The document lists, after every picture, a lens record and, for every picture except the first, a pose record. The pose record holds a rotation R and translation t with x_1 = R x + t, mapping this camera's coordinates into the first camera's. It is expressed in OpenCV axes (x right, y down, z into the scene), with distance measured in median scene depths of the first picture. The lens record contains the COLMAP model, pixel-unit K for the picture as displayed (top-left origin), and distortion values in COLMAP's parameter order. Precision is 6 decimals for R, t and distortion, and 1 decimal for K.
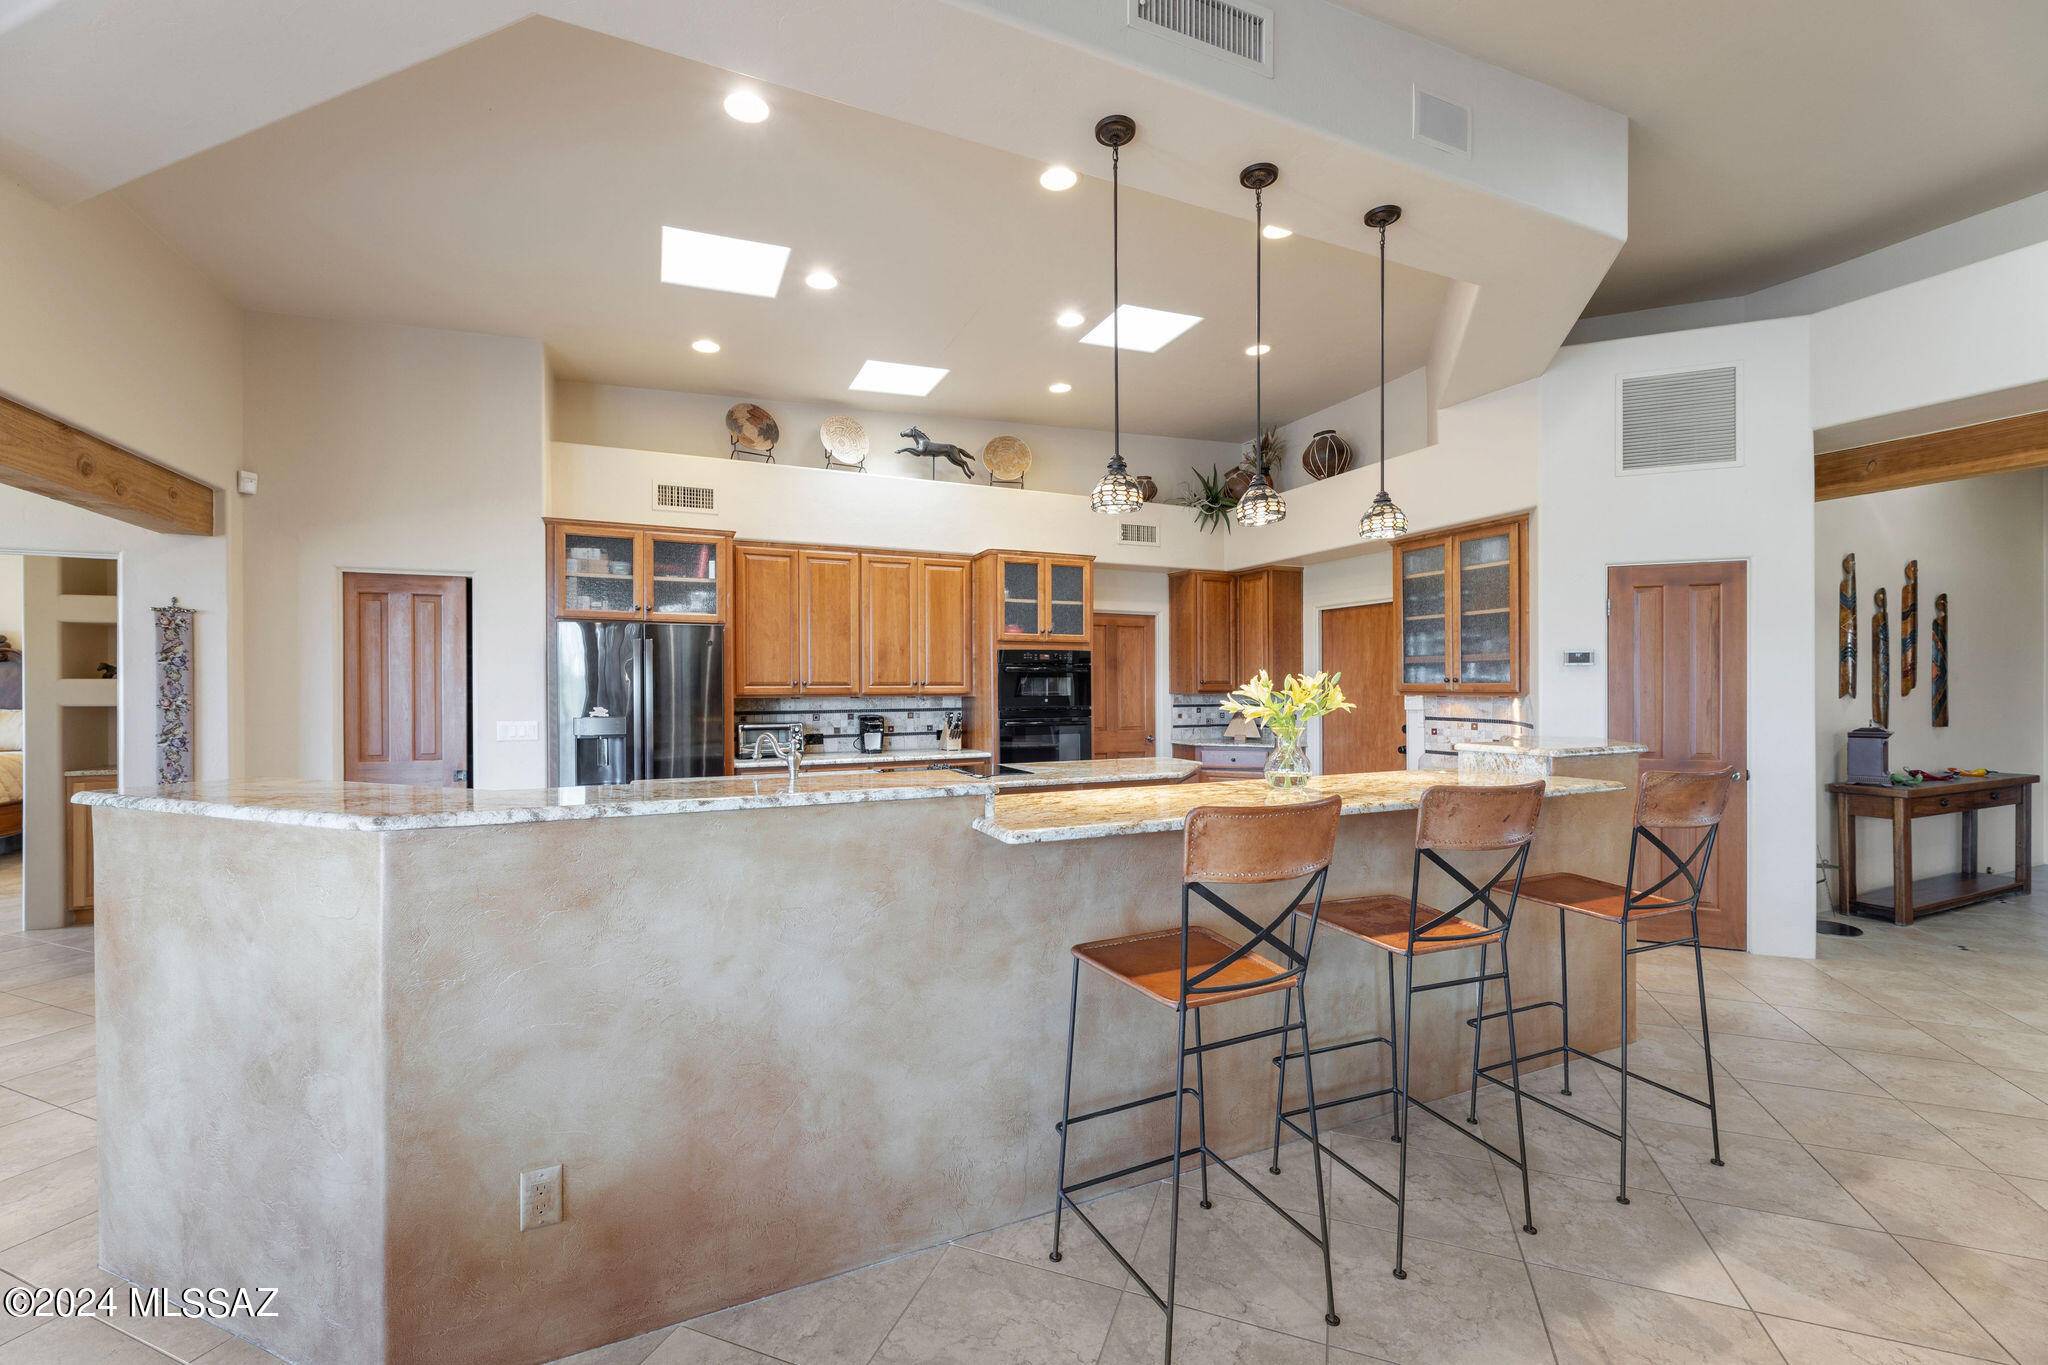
lens RADIAL K [[826.5, 0, 1019.7], [0, 826.5, 685.5], [0, 0, 1]] dist [0.002509, -0.000568]
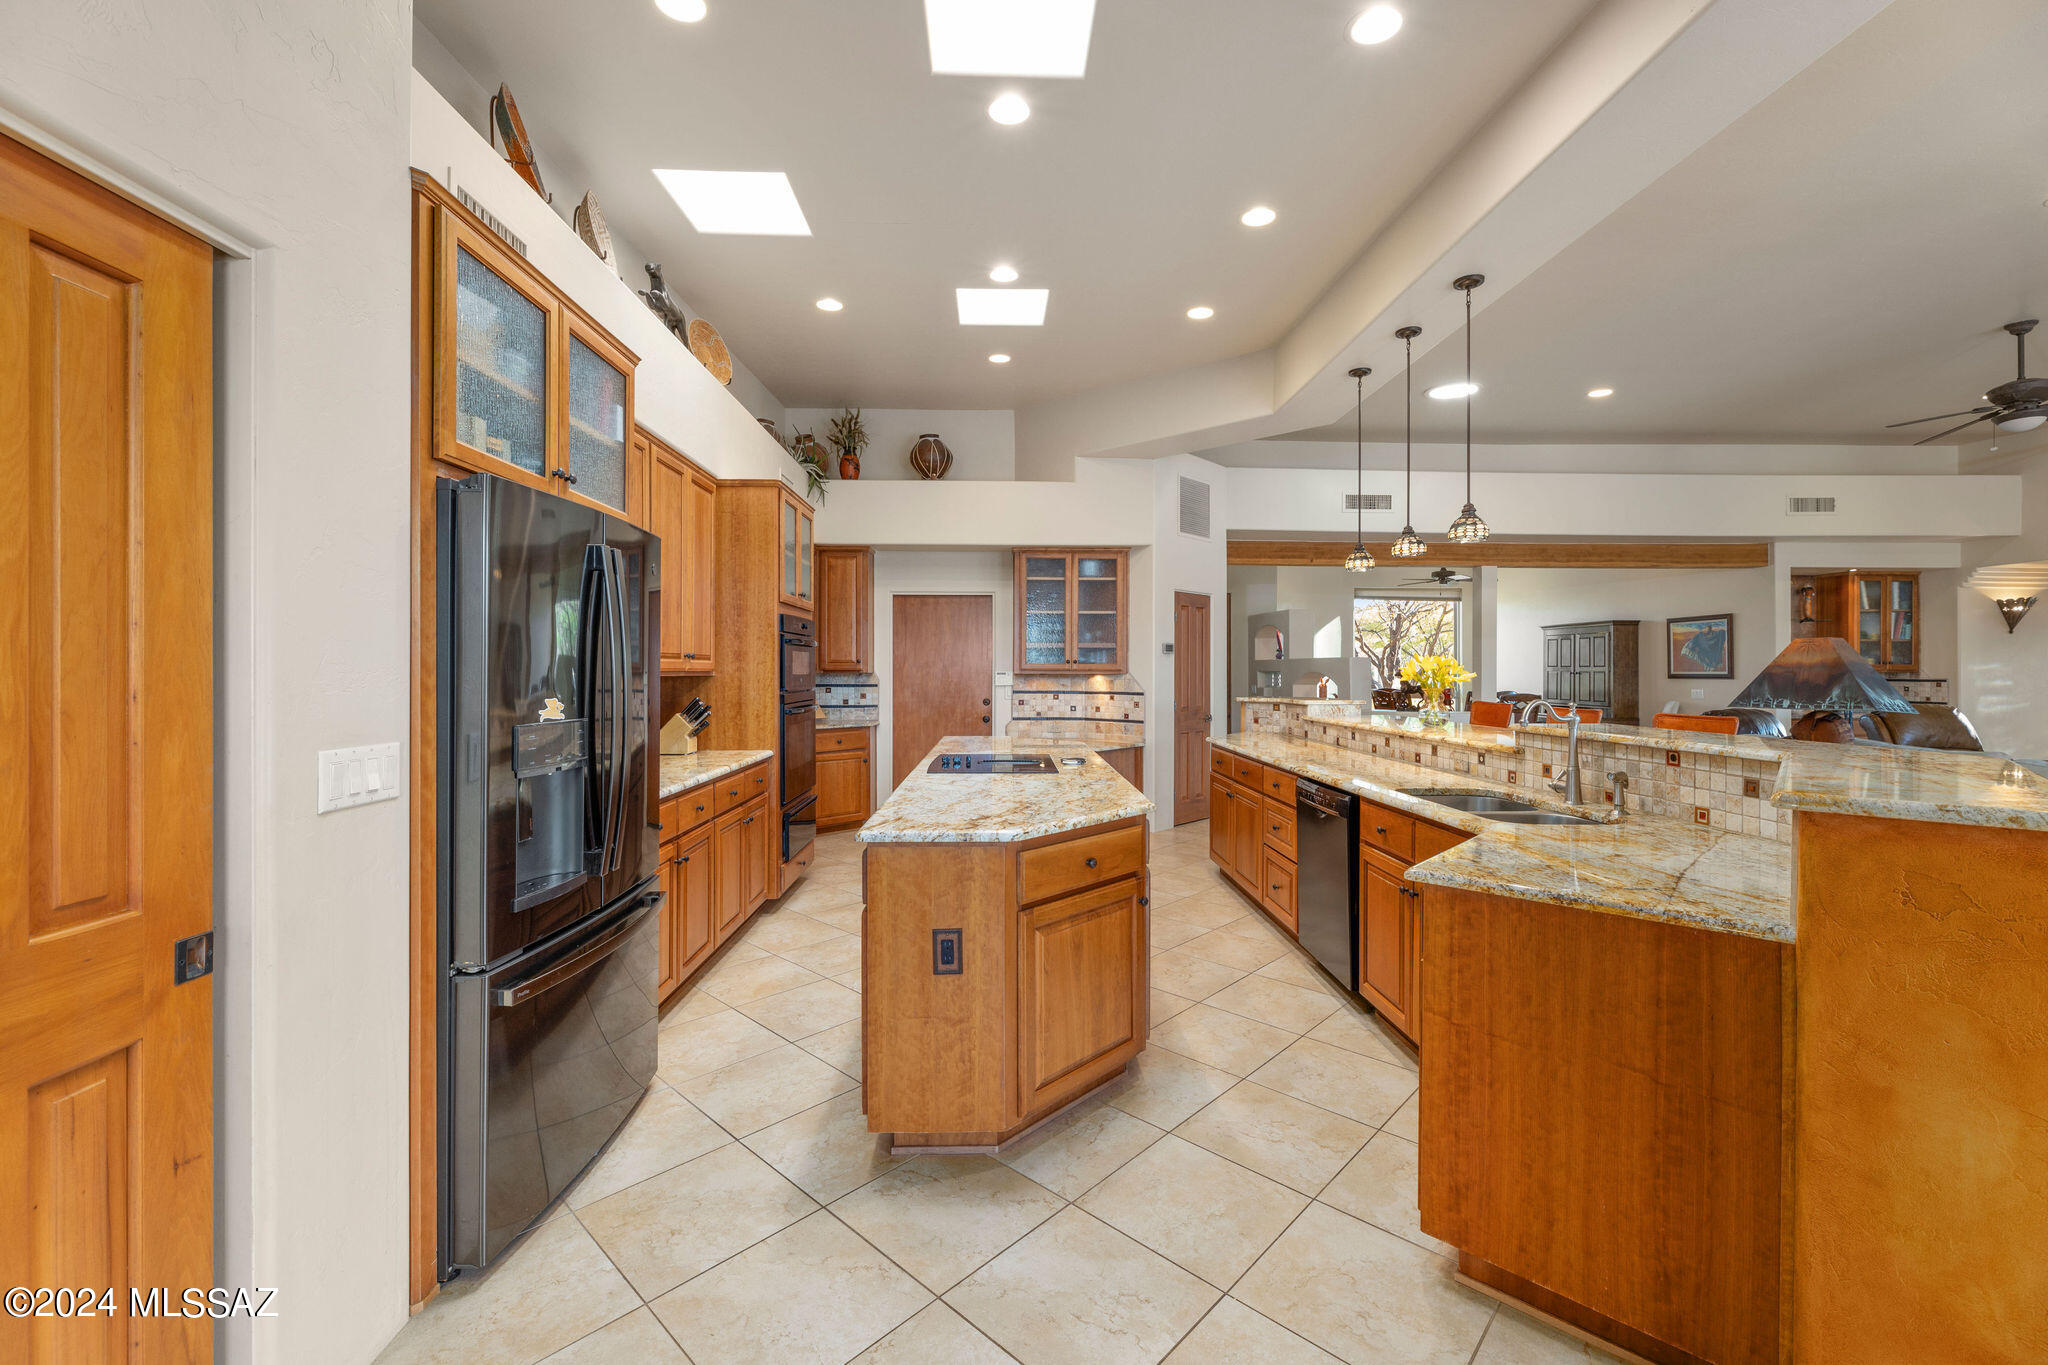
lens RADIAL K [[826.5, 0, 1031.5], [0, 826.5, 667.9], [0, 0, 1]] dist [0.002509, -0.000568]
pose [[0.374610, 0.006707, 0.927158, -0.742483], [-0.005459, 0.999972, -0.005028, 0.010396], [-0.927166, -0.003177, 0.374636, 0.574888]]
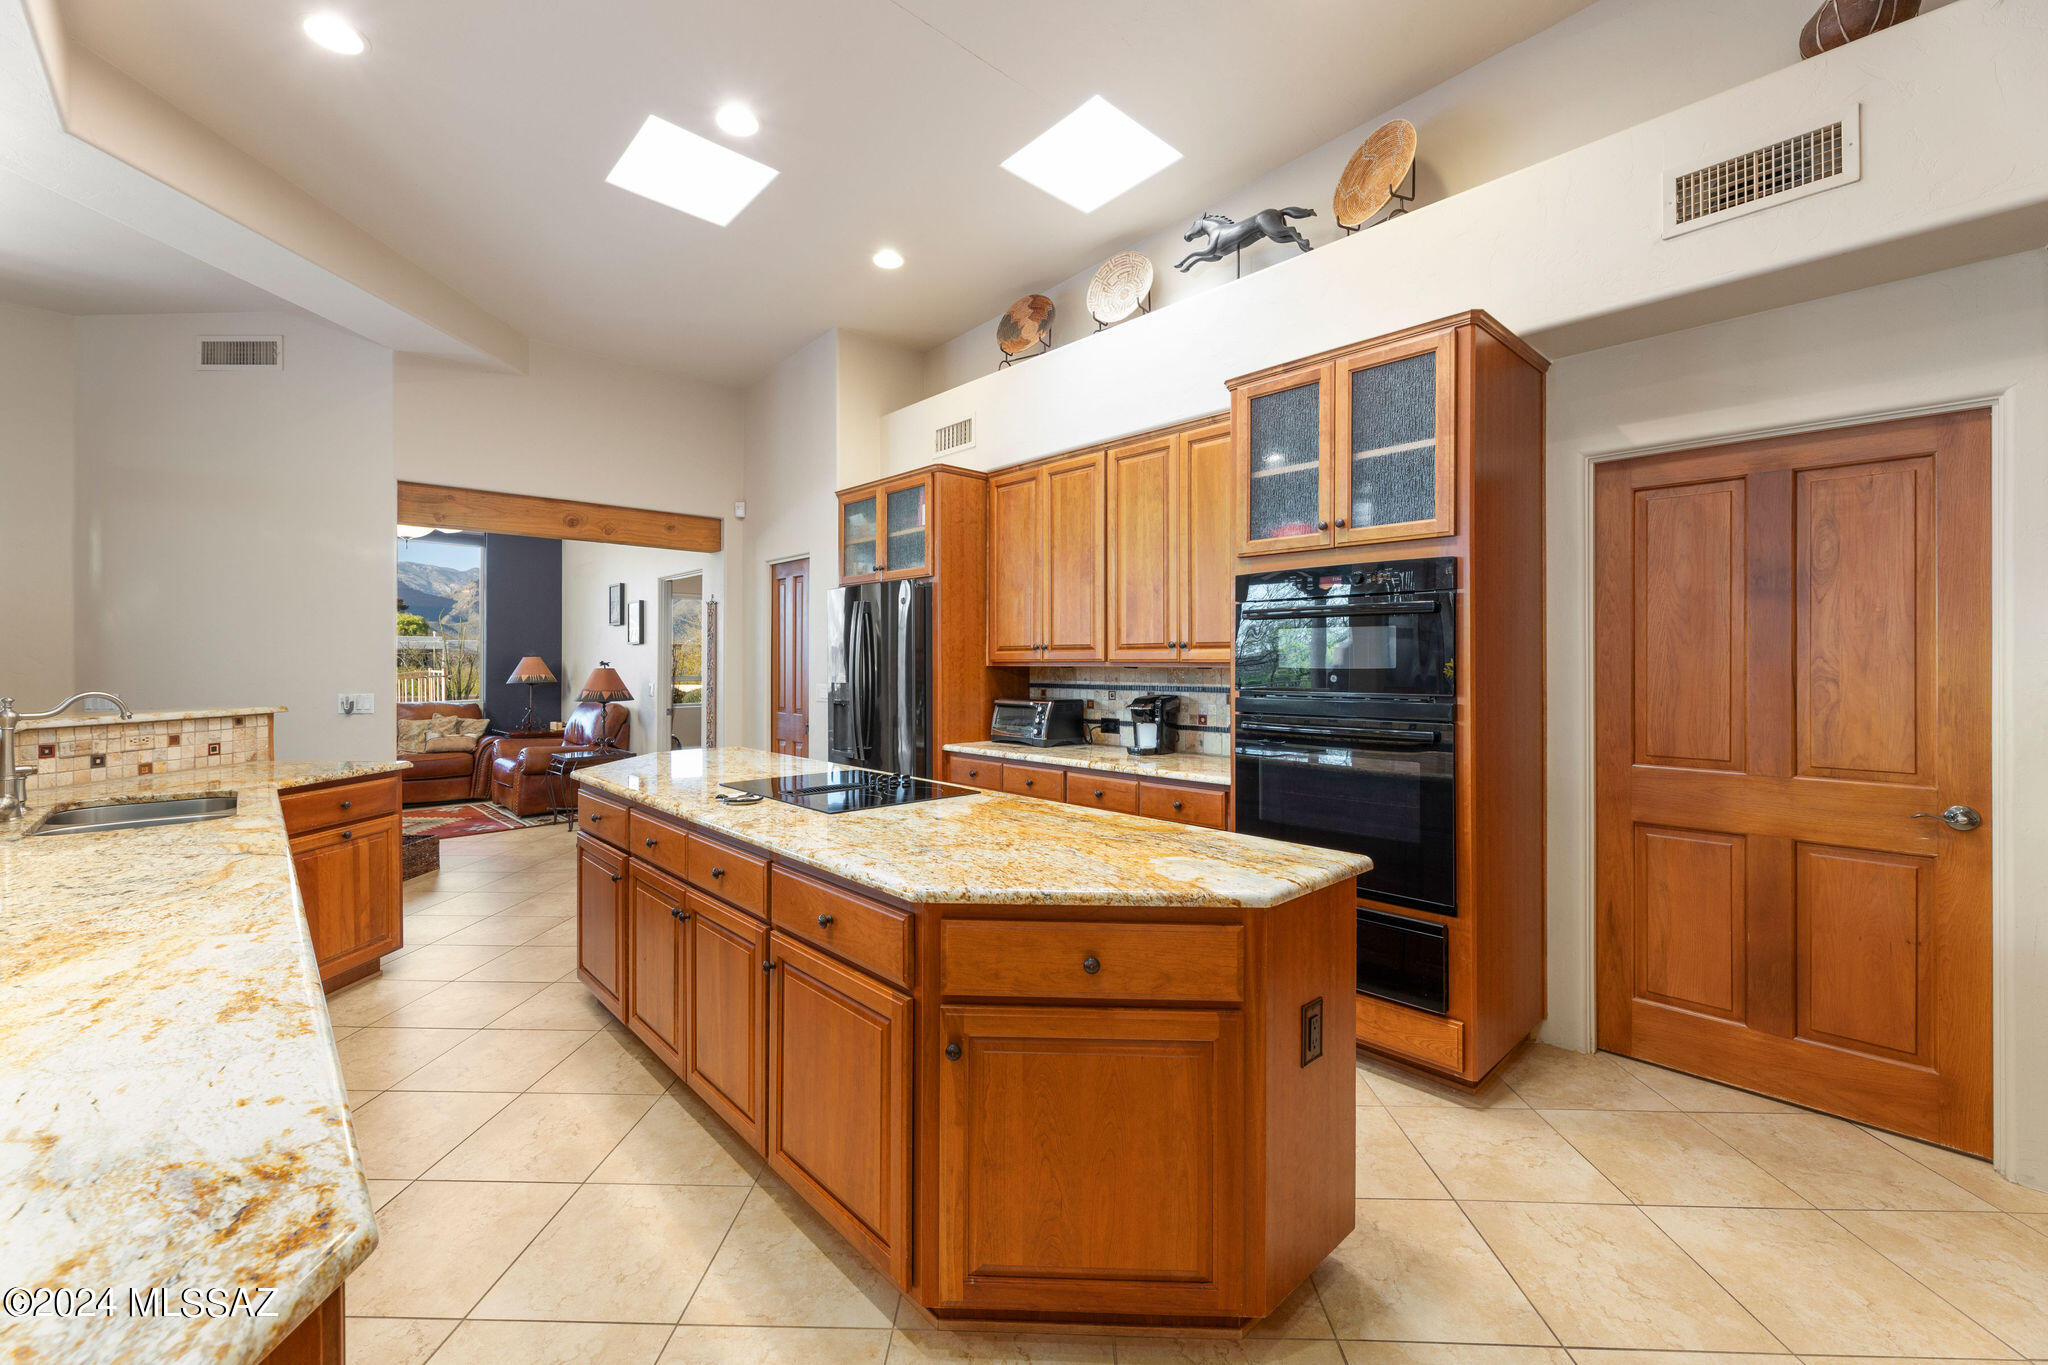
lens RADIAL K [[826.5, 0, 1036.0], [0, 826.5, 656.9], [0, 0, 1]] dist [0.002509, -0.000568]
pose [[0.338905, -0.002008, -0.940818, 0.467872], [0.001477, 0.999998, -0.001602, 0.007913], [0.940819, -0.000847, 0.338907, 0.818766]]
